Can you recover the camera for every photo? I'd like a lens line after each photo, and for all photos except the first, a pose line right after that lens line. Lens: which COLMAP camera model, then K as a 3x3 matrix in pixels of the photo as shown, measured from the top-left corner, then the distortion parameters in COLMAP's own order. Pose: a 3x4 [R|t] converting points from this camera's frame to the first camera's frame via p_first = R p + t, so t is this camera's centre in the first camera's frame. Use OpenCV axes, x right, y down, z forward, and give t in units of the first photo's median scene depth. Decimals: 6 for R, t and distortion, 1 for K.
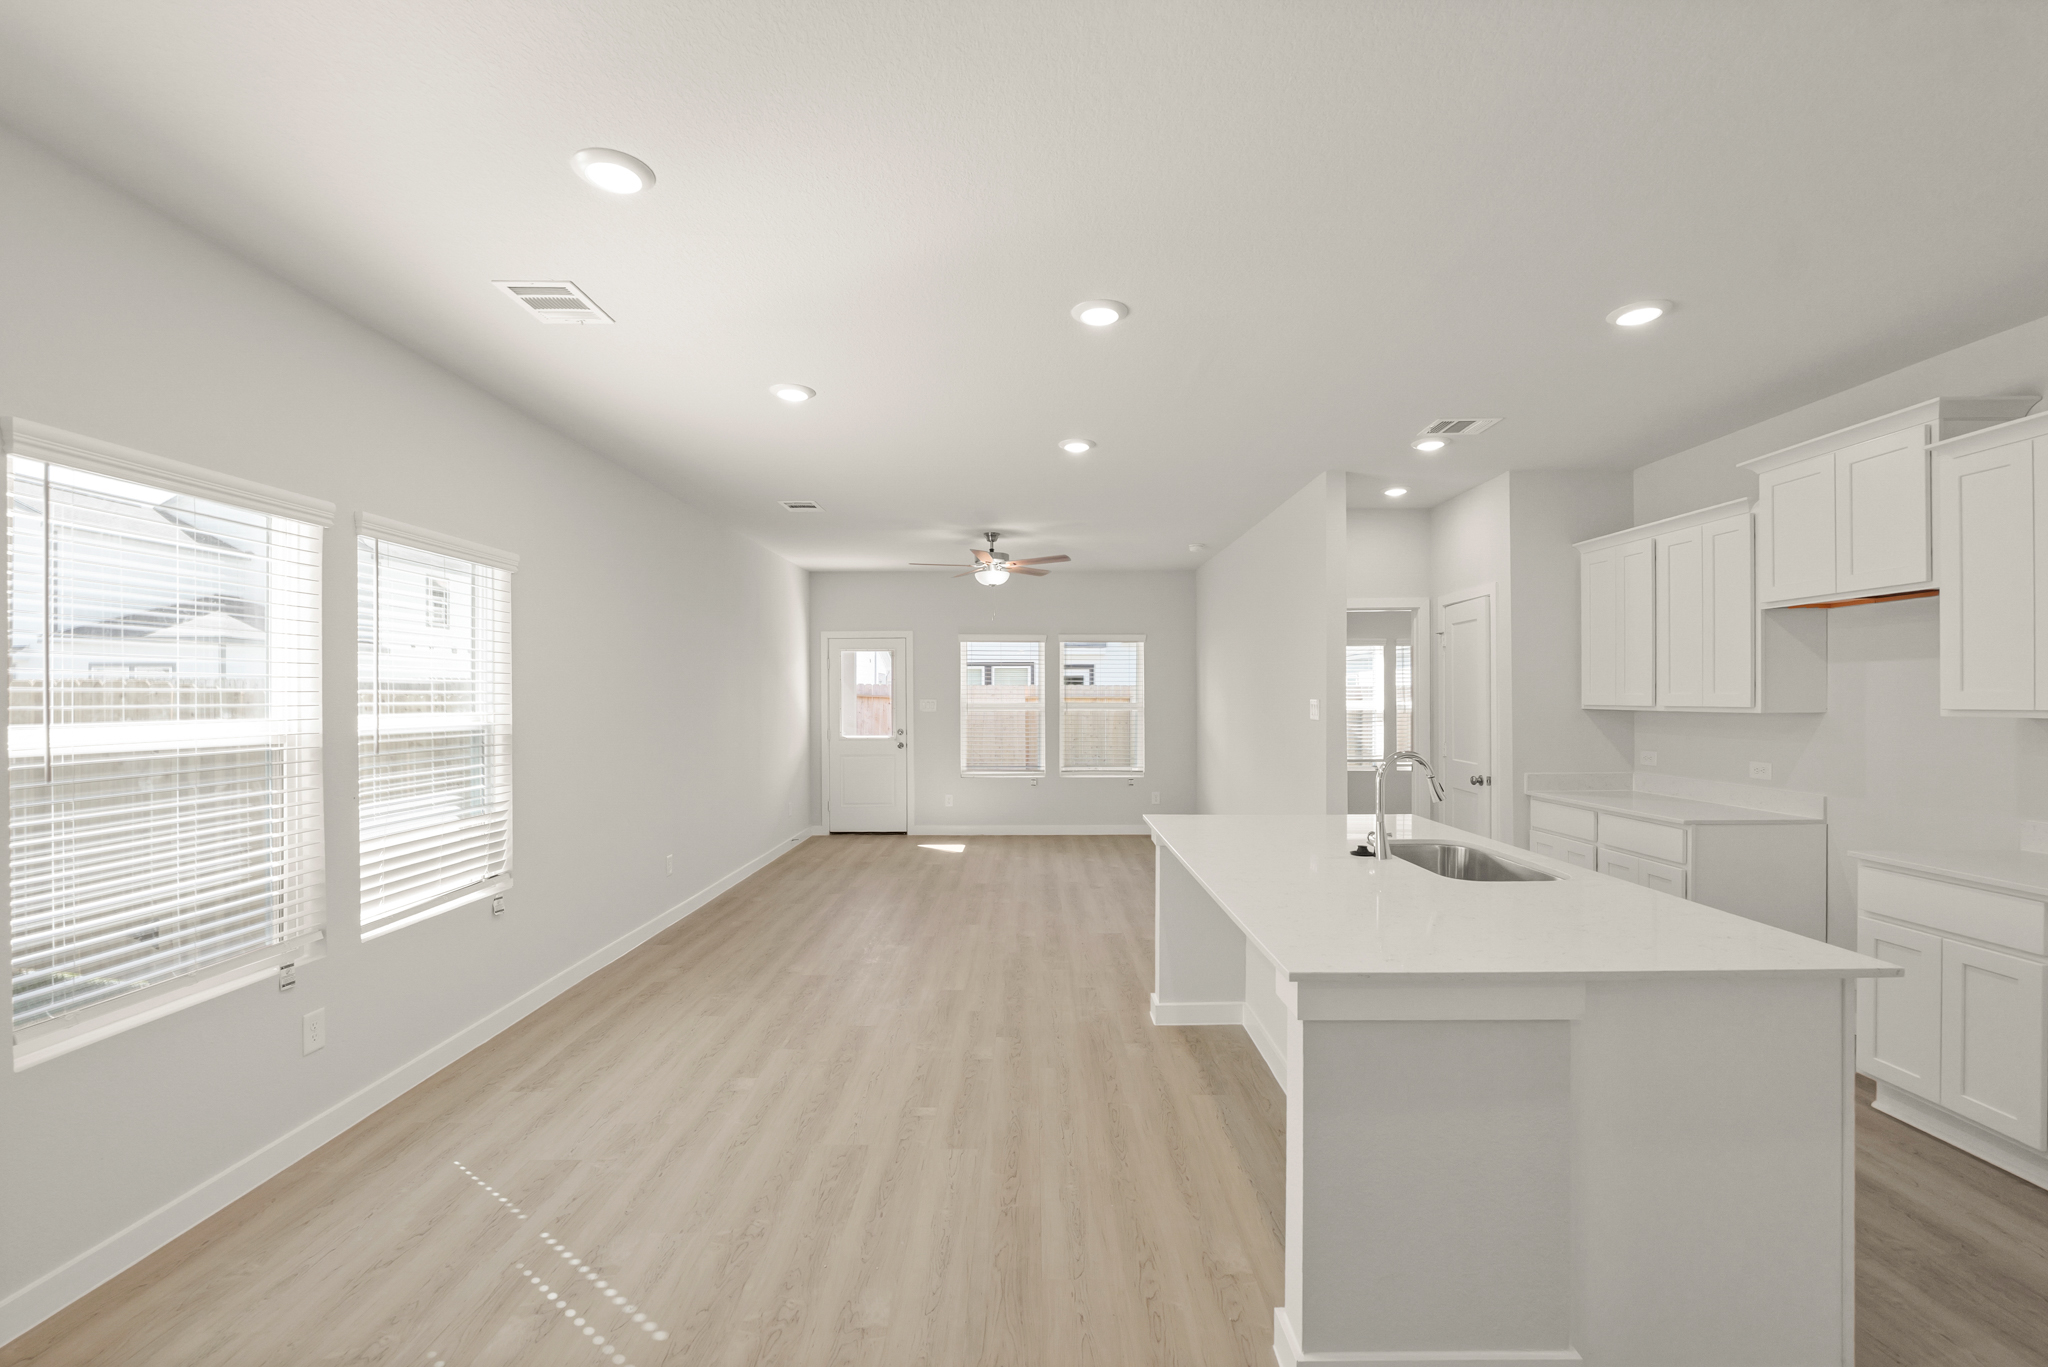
lens RADIAL K [[848.1, 0, 1028.7], [0, 848.1, 694.0], [0, 0, 1]] dist [-0.000505, -0.000083]
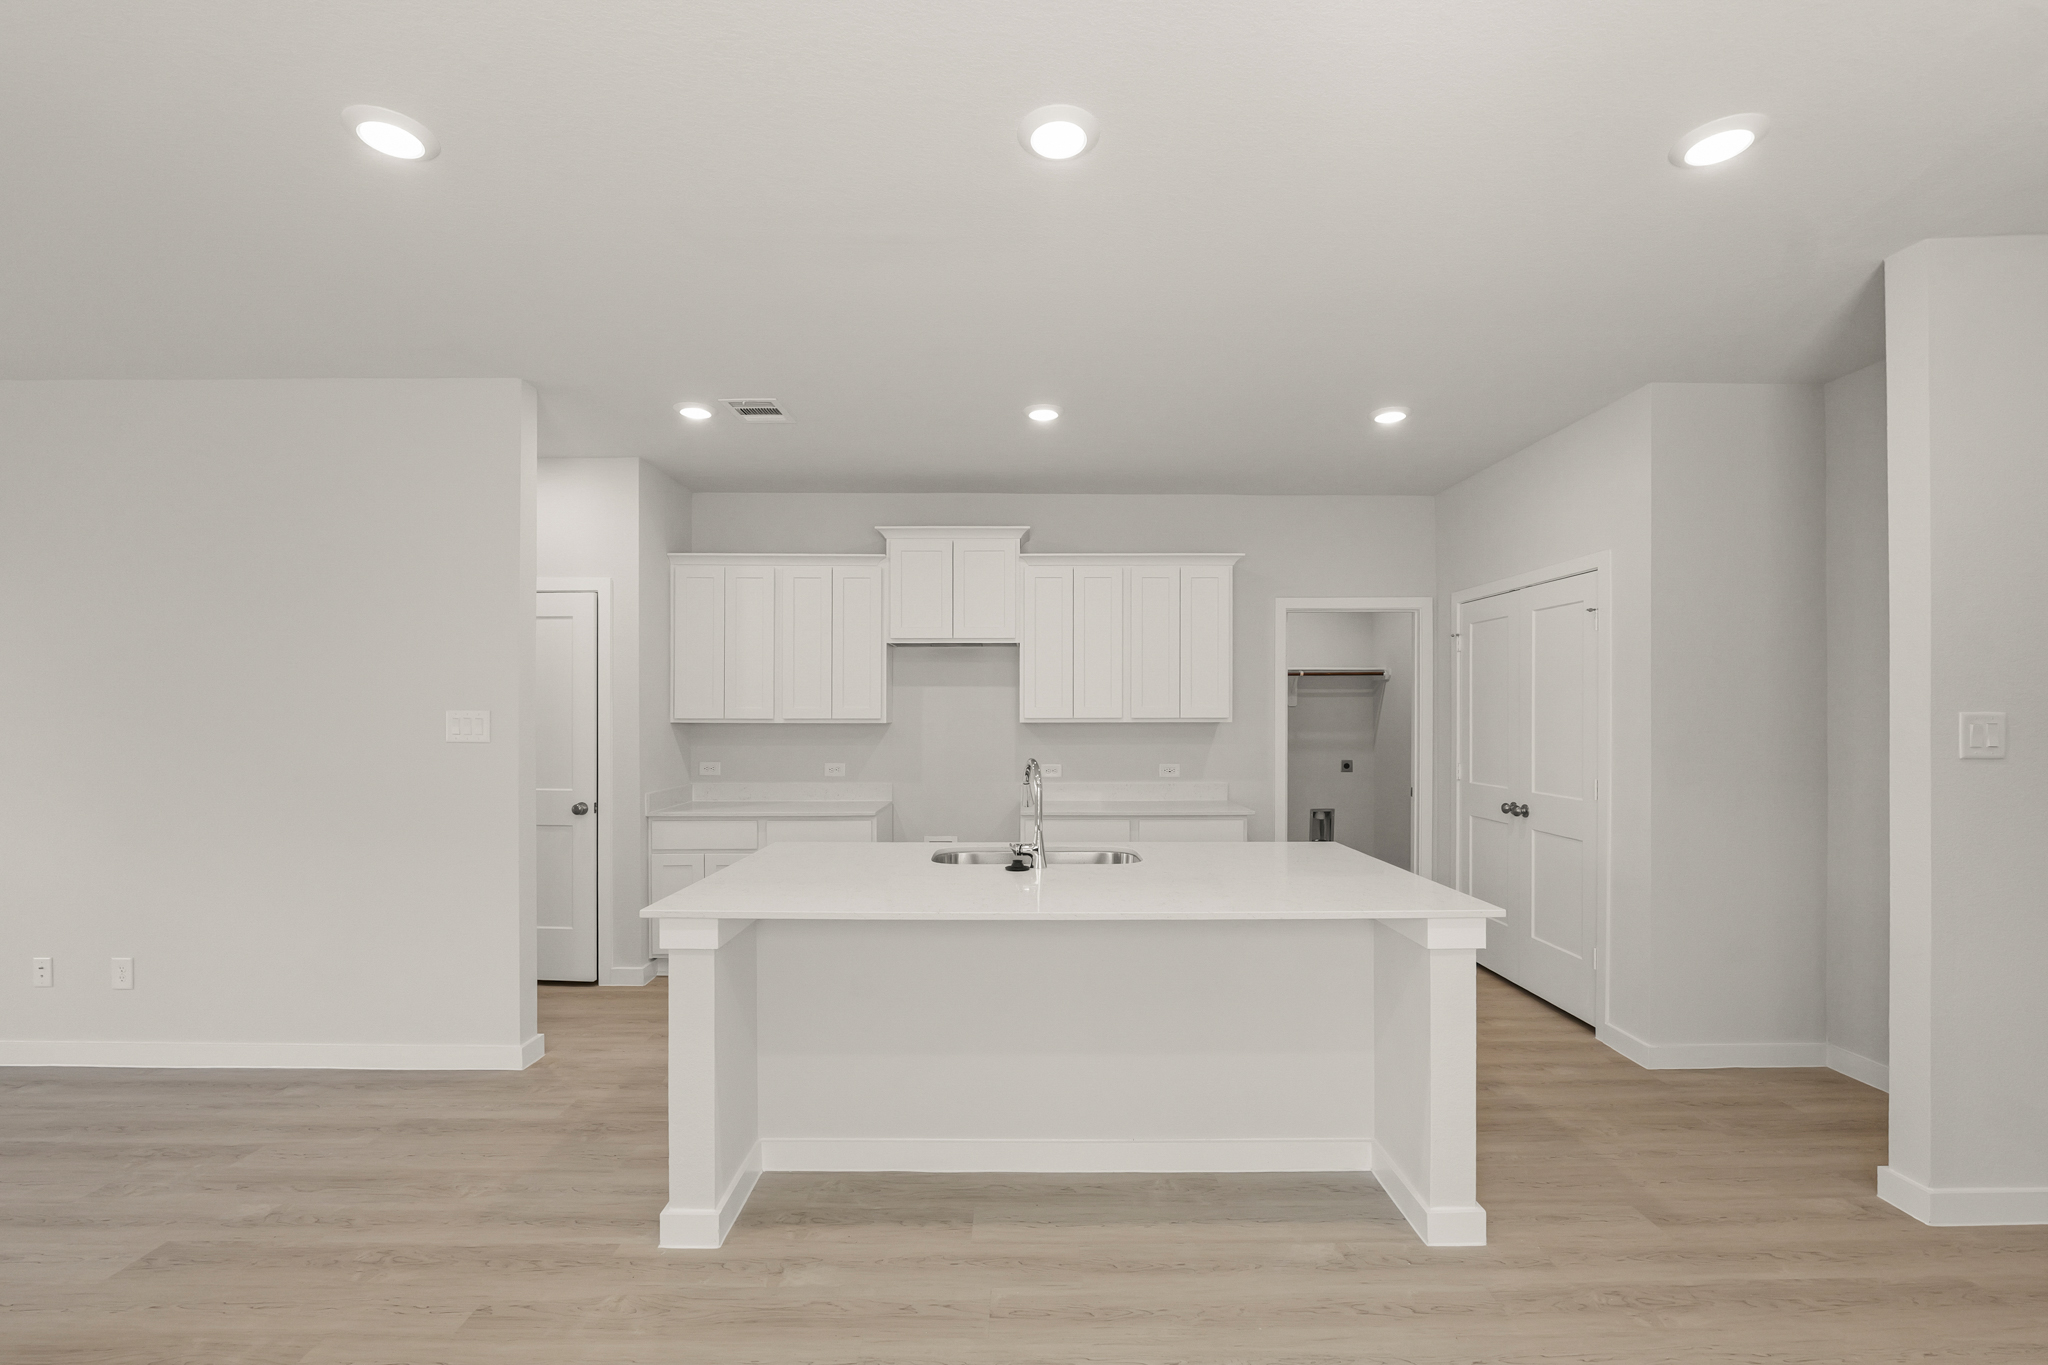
lens RADIAL K [[878.1, 0, 1026.0], [0, 878.1, 705.8], [0, 0, 1]] dist [-0.012616, -0.000293]
pose [[-0.010962, 0.019400, 0.999752, -0.483288], [-0.006216, 0.999791, -0.019469, 0.021573], [-0.999921, -0.006428, -0.010839, 0.812333]]
